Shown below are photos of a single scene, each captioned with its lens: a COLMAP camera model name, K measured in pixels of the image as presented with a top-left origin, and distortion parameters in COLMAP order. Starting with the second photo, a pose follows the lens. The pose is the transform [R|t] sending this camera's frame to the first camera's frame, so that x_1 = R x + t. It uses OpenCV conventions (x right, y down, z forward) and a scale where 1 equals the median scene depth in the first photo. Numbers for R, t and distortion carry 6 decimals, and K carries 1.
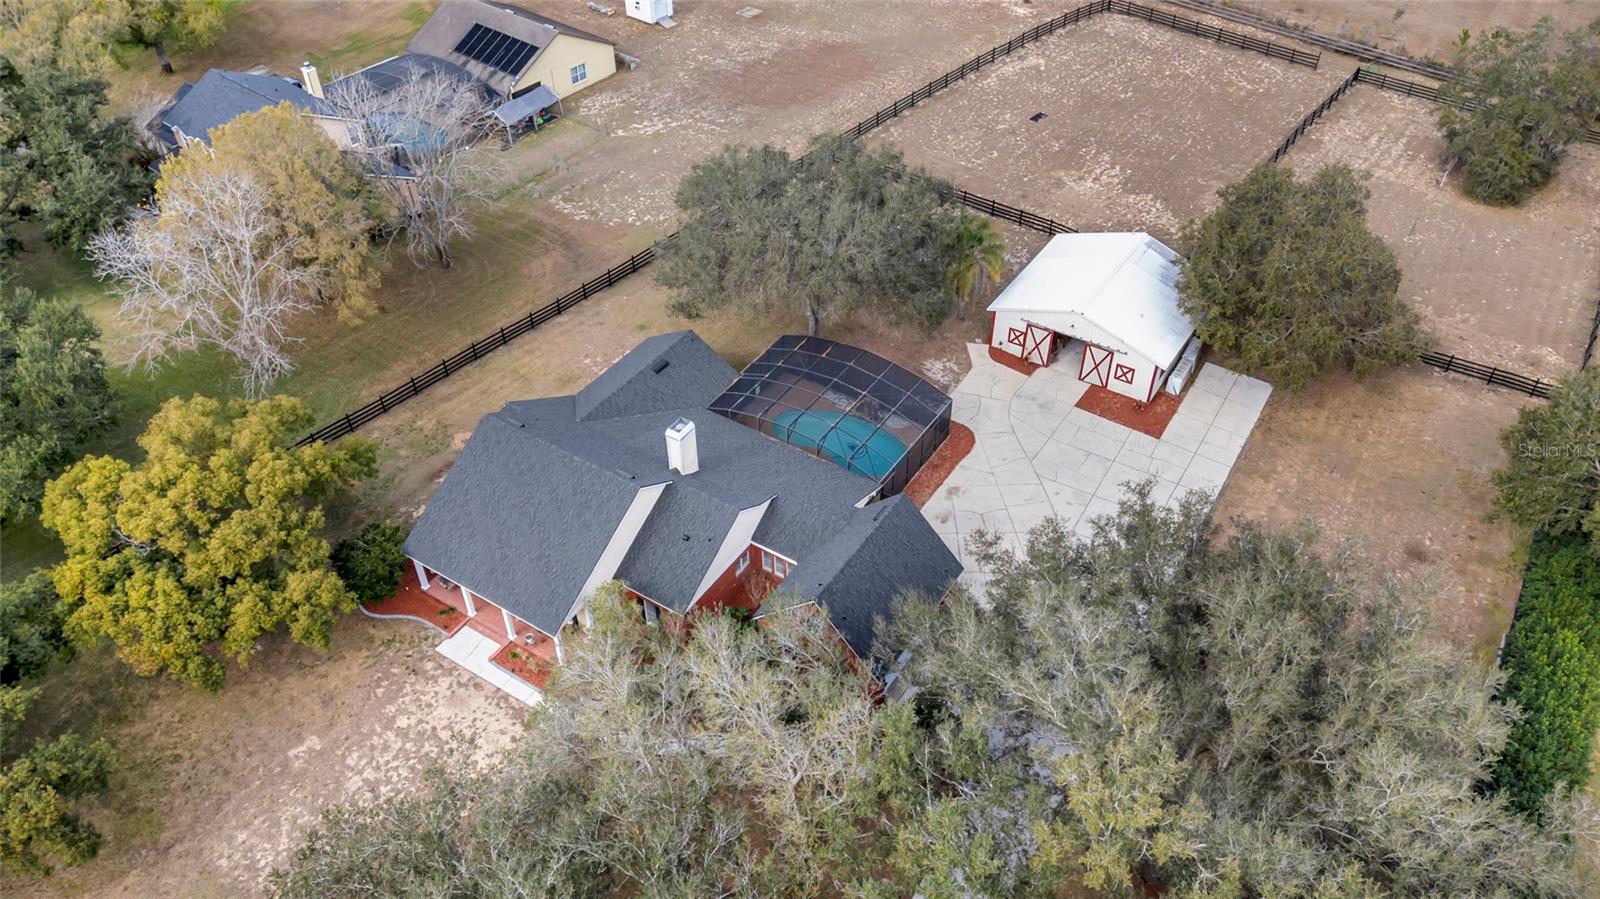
lens RADIAL K [[1175.8, 0, 800.0], [0, 1175.8, 449.5], [0, 0, 1]] dist [0.038483, -0.001066]
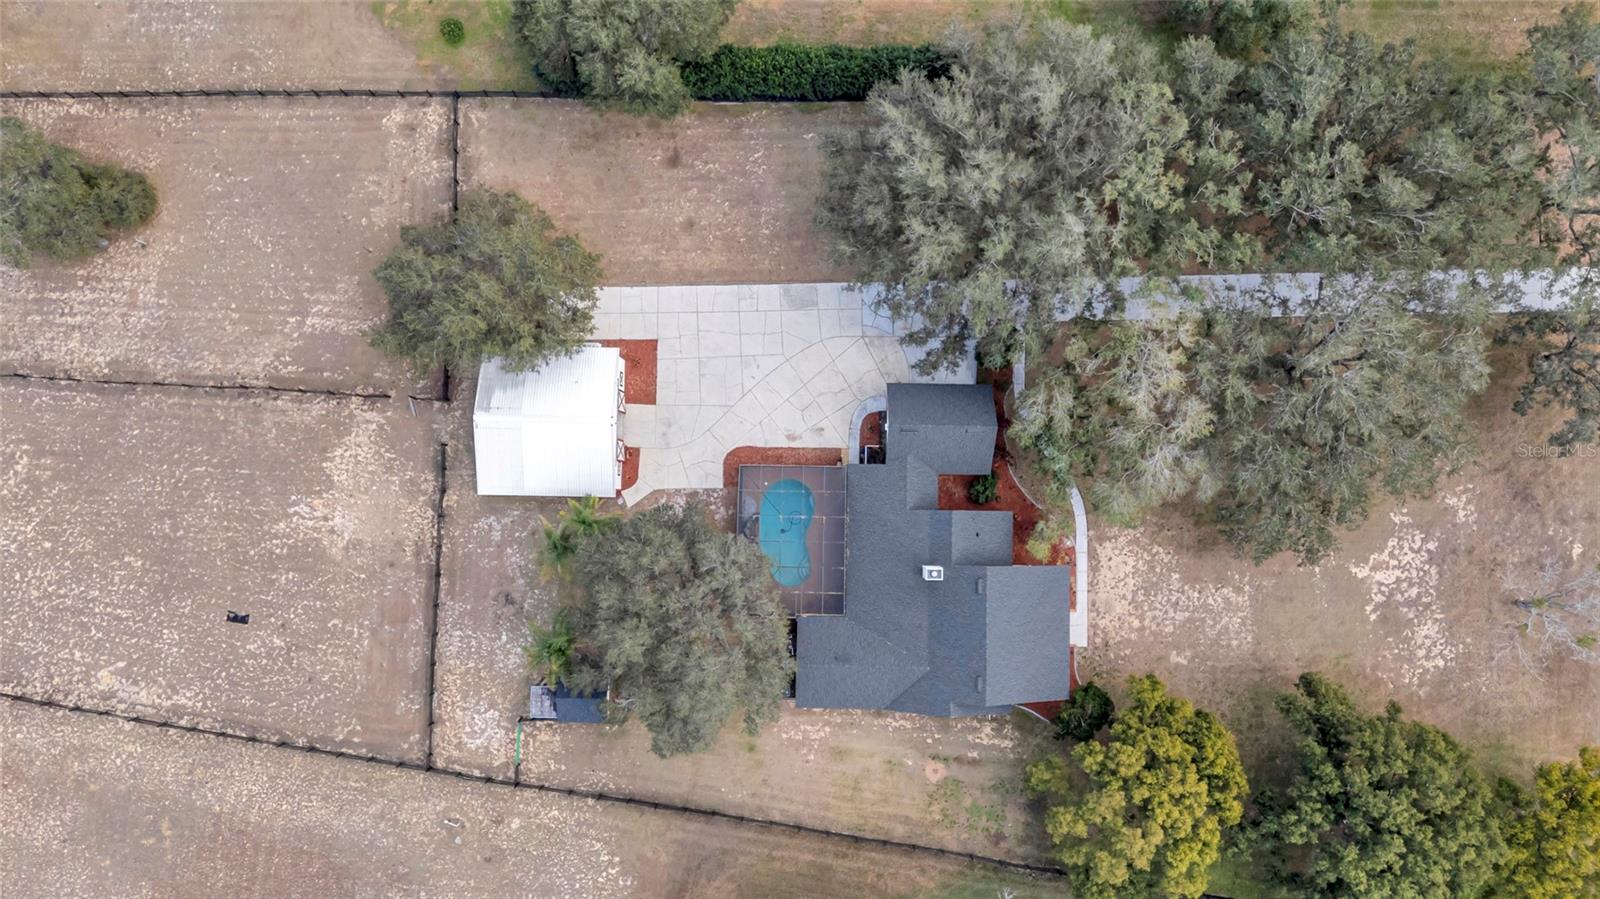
lens RADIAL K [[1211.5, 0, 800.0], [0, 1211.5, 449.5], [0, 0, 1]] dist [0.074917, -0.078970]
pose [[-0.534960, -0.843177, 0.053568, 0.029996], [0.577117, -0.318378, 0.752045, -0.960069], [-0.617052, 0.433229, 0.656932, 0.026660]]
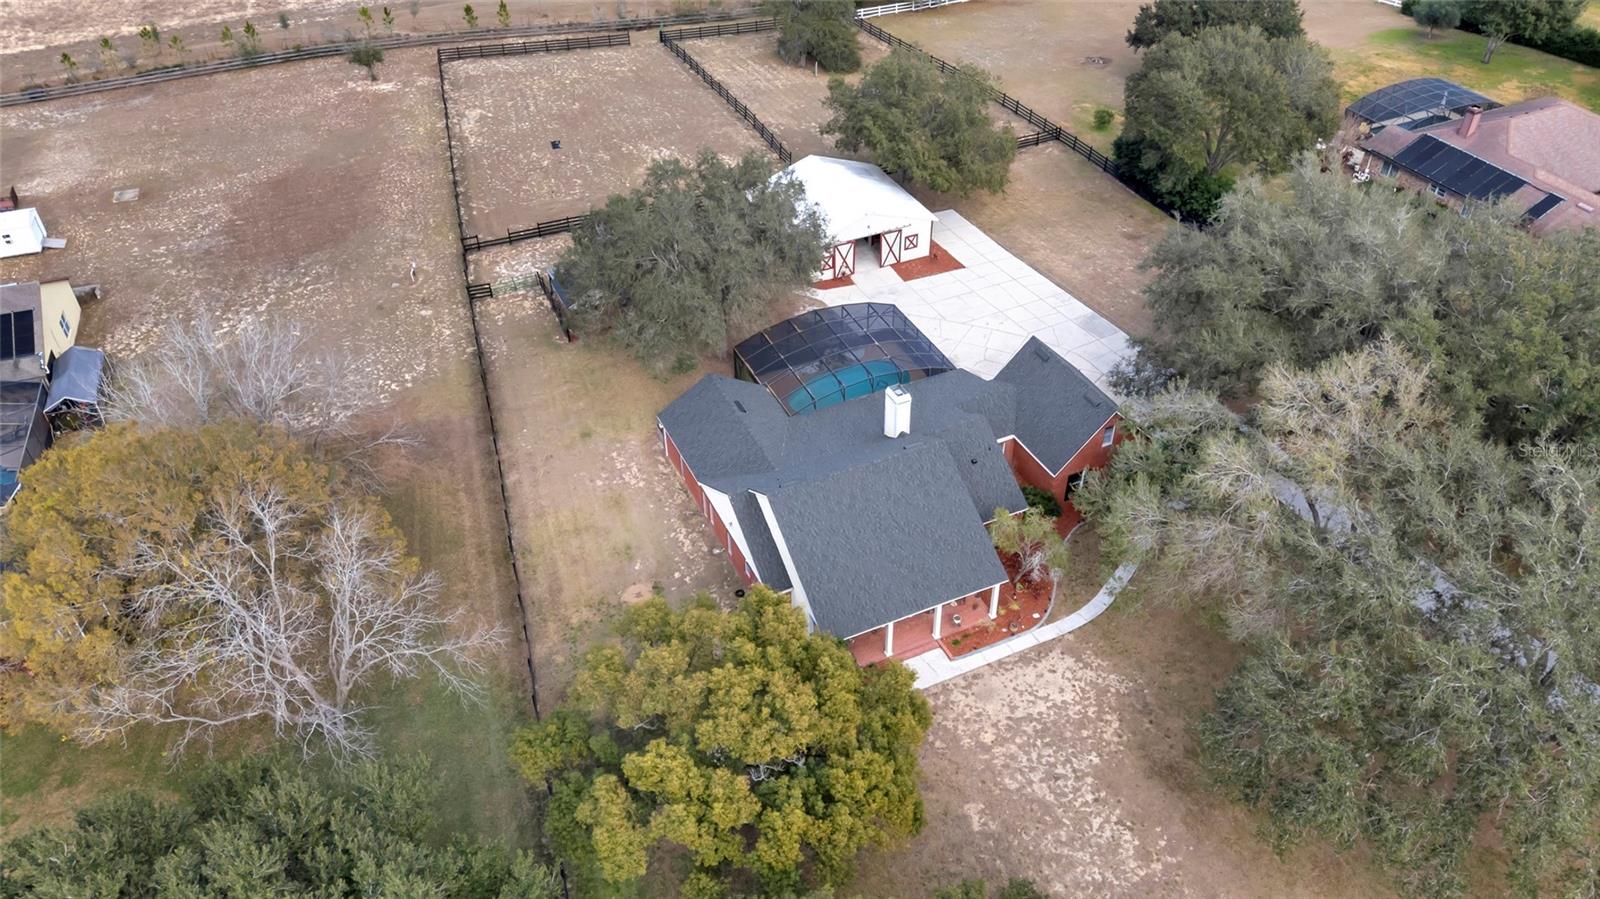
lens RADIAL K [[1175.1, 0, 800.0], [0, 1175.1, 449.5], [0, 0, 1]] dist [0.092564, -0.143252]
pose [[0.528780, -0.529566, 0.663289, -0.714063], [0.567628, 0.801647, 0.187512, -0.183958], [-0.631023, 0.277349, 0.724491, 0.223659]]
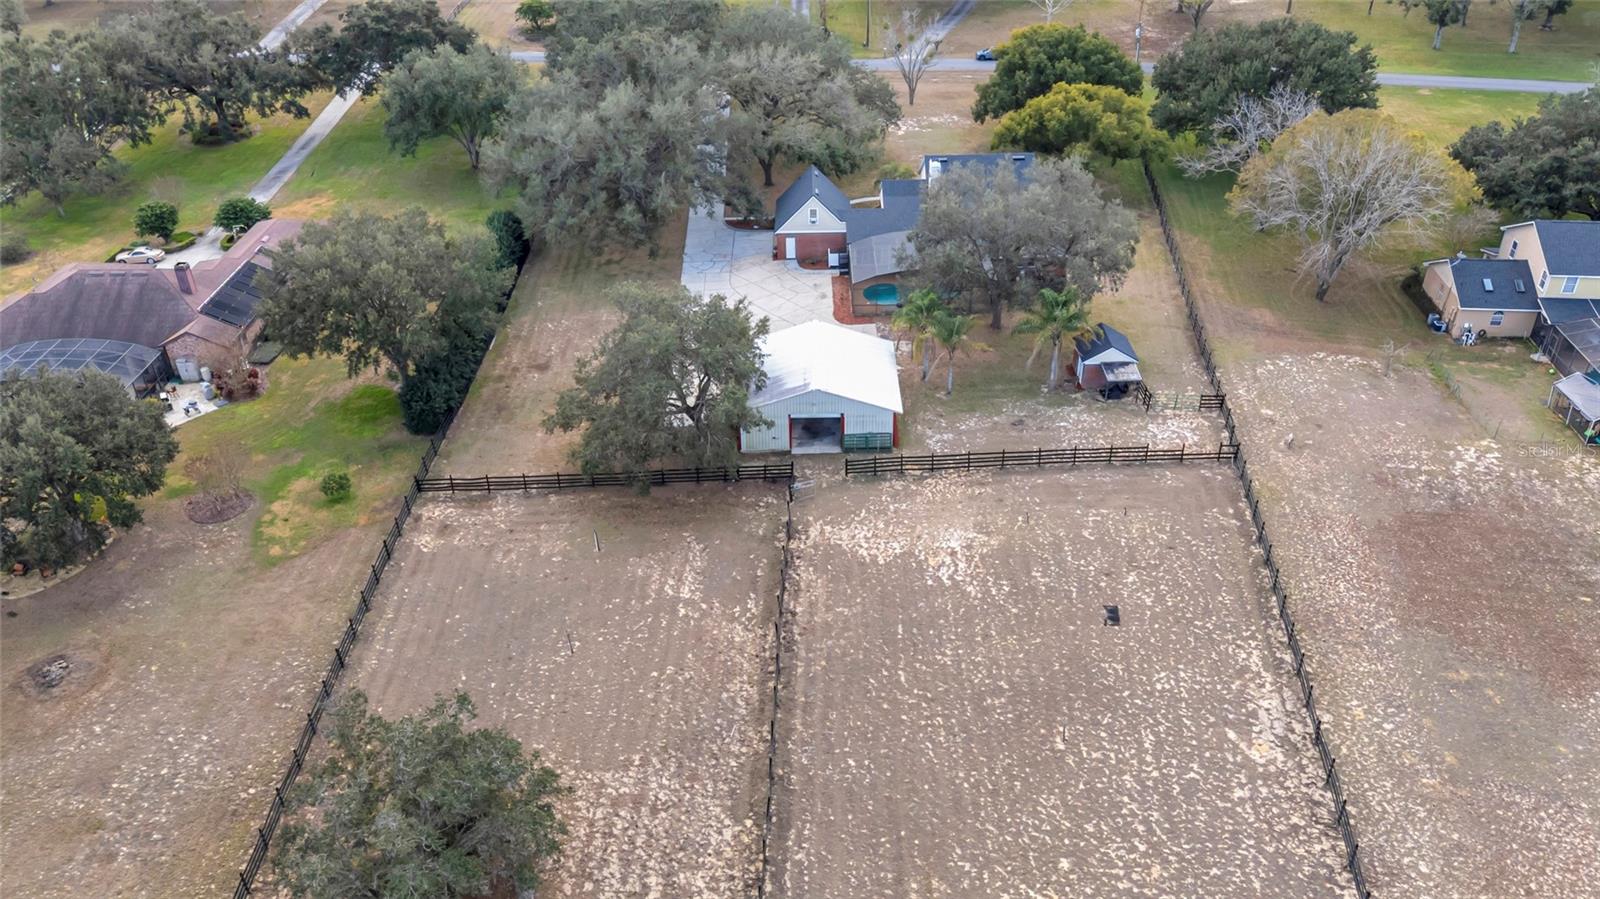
lens RADIAL K [[1211.5, 0, 800.0], [0, 1211.5, 449.5], [0, 0, 1]] dist [0.074917, -0.078970]
pose [[-0.833938, 0.310278, -0.456371, 0.840077], [-0.347569, 0.347039, 0.871068, -1.129925], [0.428652, 0.885037, -0.181566, 1.295893]]
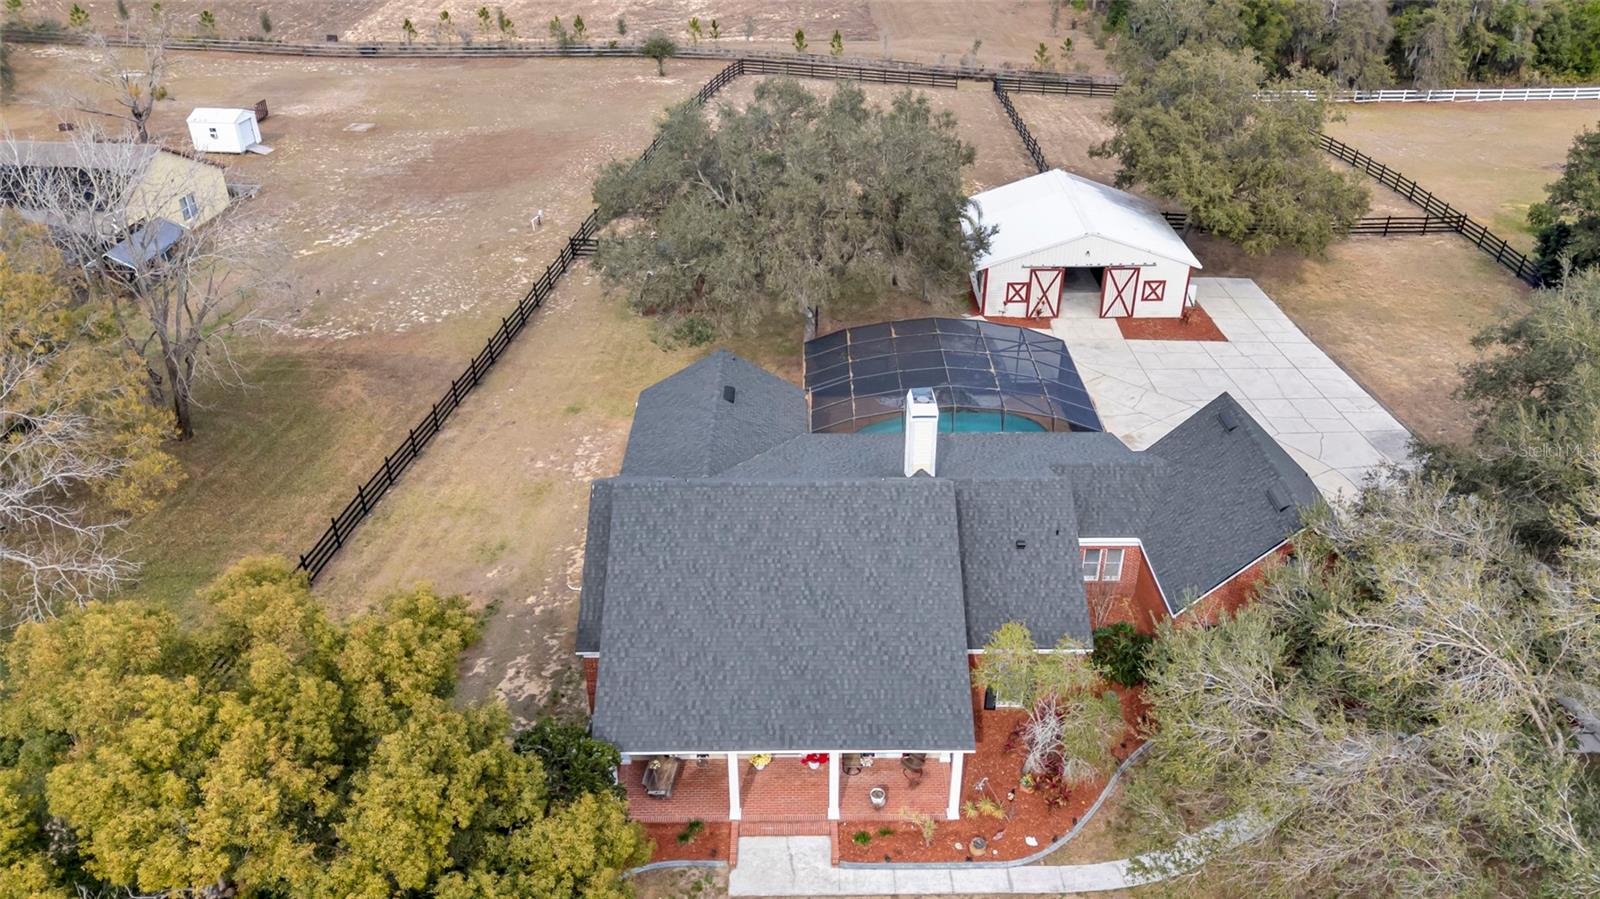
lens RADIAL K [[1175.8, 0, 800.0], [0, 1175.8, 449.5], [0, 0, 1]] dist [0.038483, -0.001066]
pose [[0.835480, -0.272959, 0.476935, -0.378913], [0.361557, 0.926640, -0.103031, 0.038756], [-0.413823, 0.258520, 0.872879, 0.368914]]
